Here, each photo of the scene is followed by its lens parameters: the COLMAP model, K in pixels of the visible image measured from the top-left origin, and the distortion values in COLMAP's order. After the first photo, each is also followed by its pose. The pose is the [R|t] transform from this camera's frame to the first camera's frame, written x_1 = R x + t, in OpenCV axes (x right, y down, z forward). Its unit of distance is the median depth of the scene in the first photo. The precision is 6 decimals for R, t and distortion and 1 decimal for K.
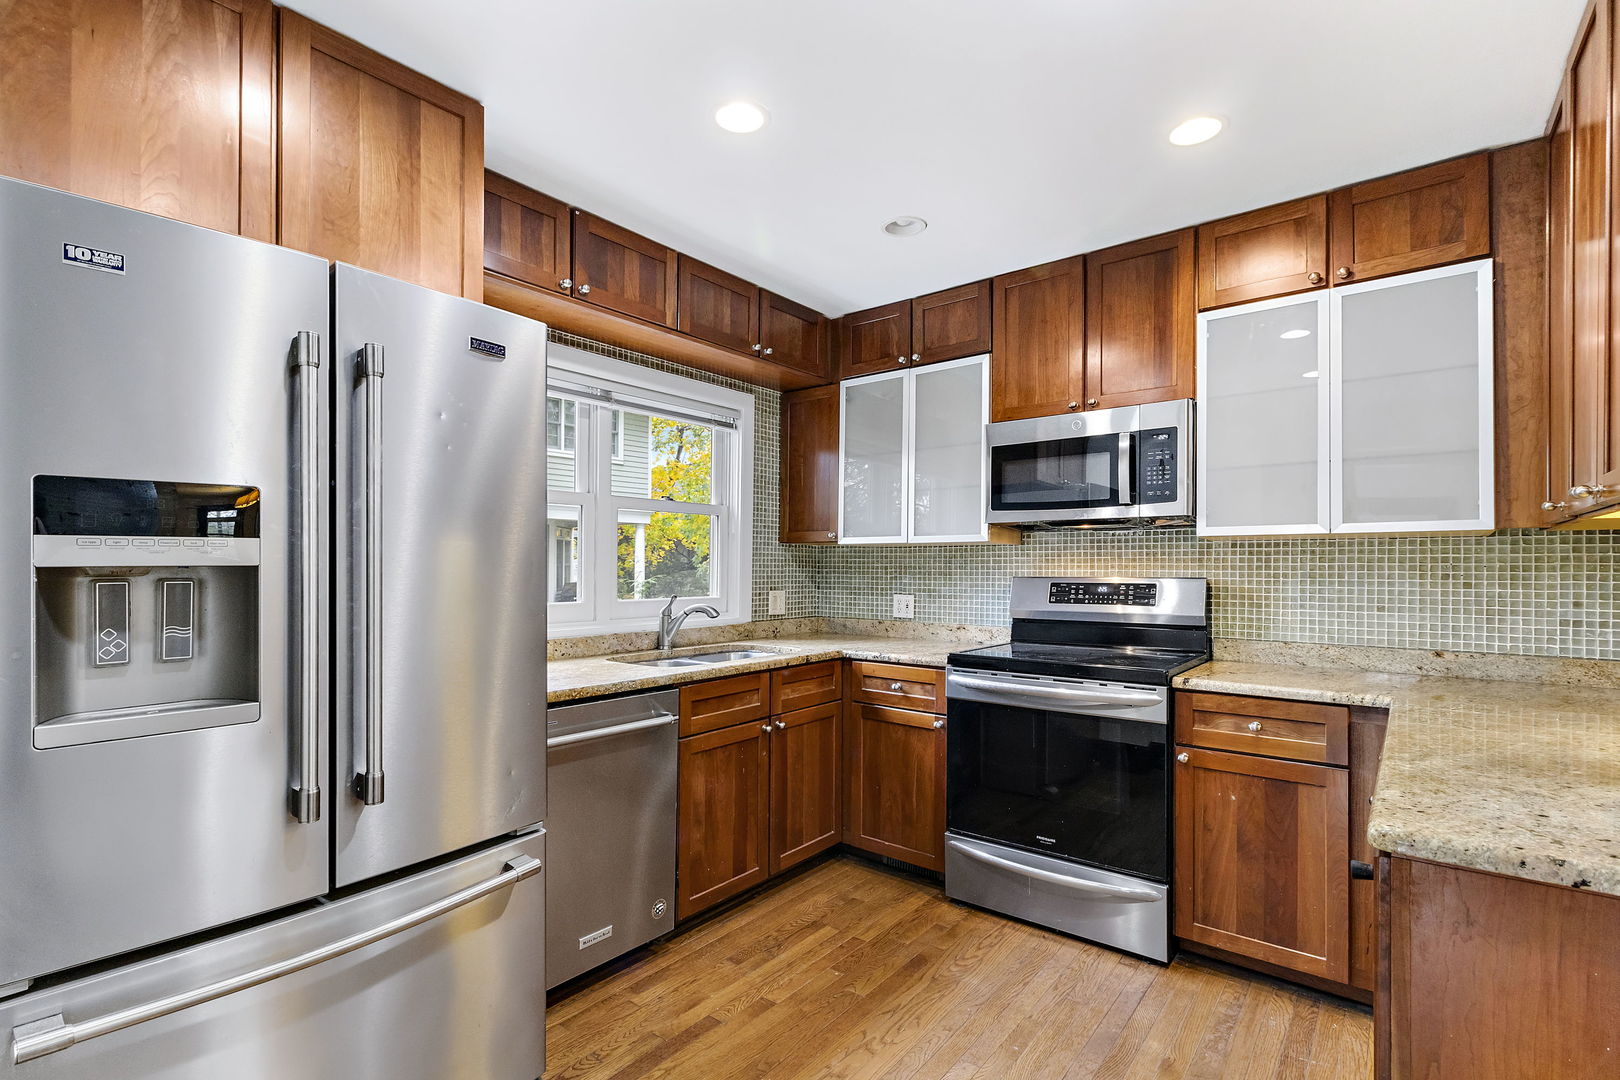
lens RADIAL K [[764.7, 0, 819.4], [0, 764.7, 555.2], [0, 0, 1]] dist [0.005170, 0.001141]
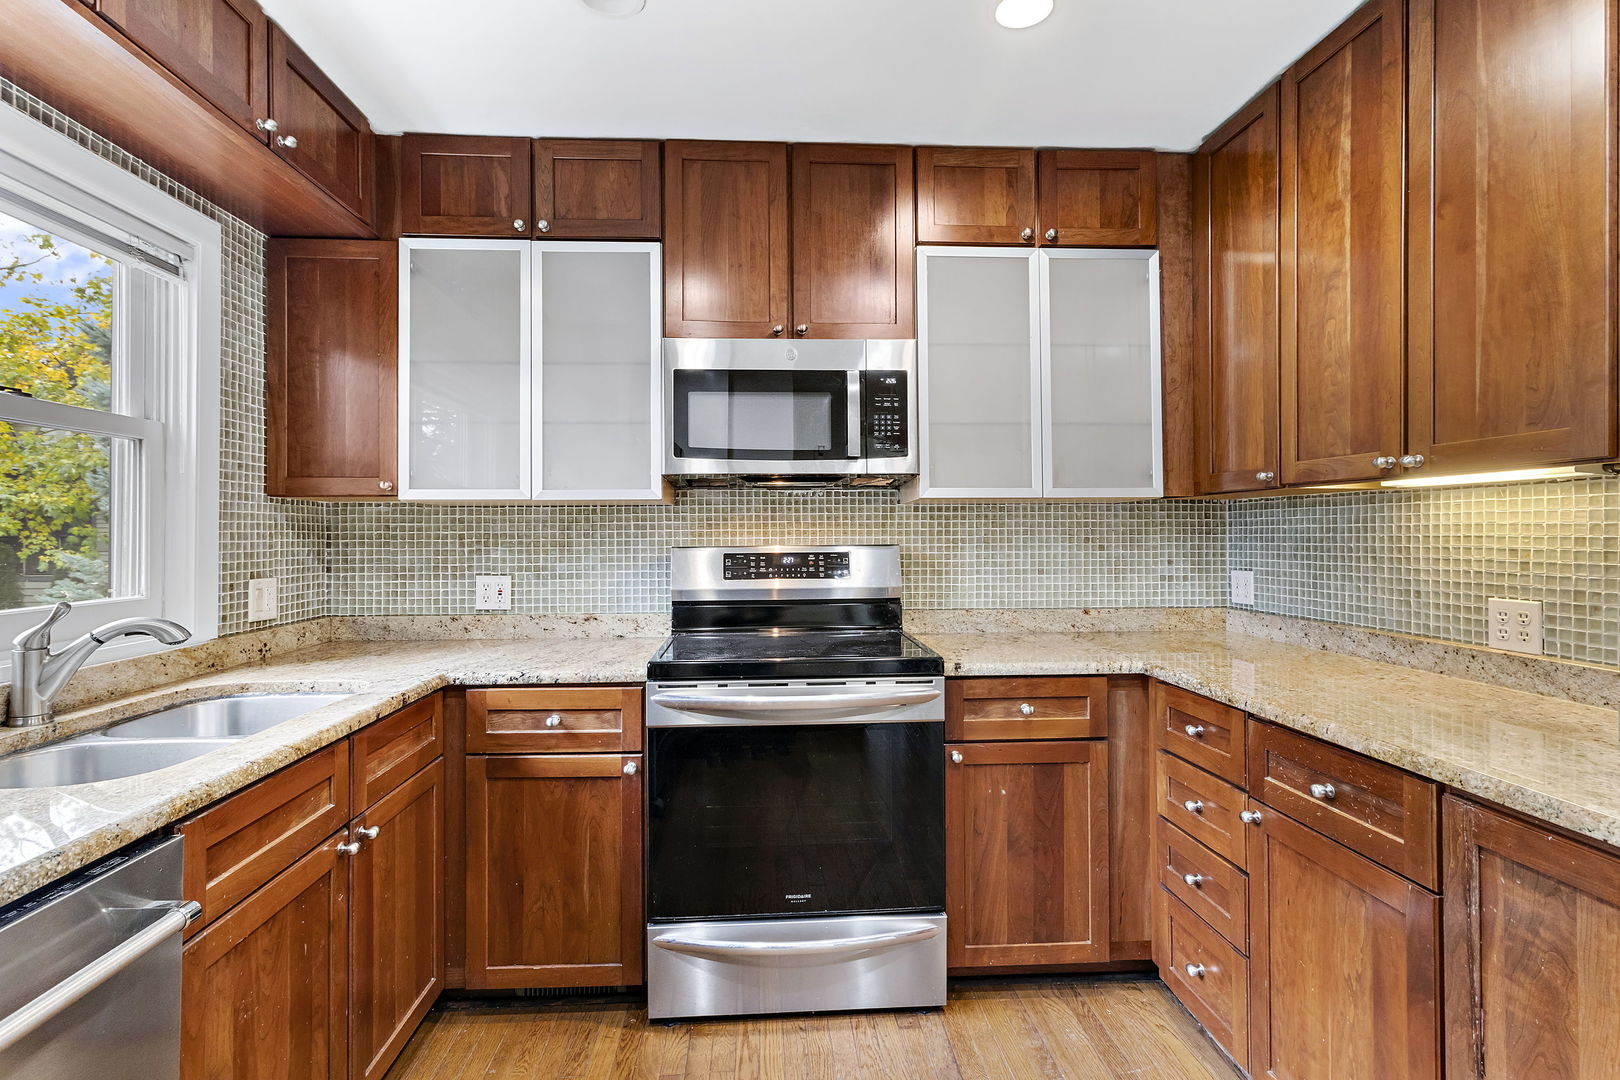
lens RADIAL K [[764.7, 0, 801.0], [0, 764.7, 528.0], [0, 0, 1]] dist [0.005170, 0.001141]
pose [[0.746537, -0.003387, 0.665336, -0.178033], [-0.003639, 0.999951, 0.009174, 0.002063], [-0.665334, -0.009270, 0.746488, 0.390723]]
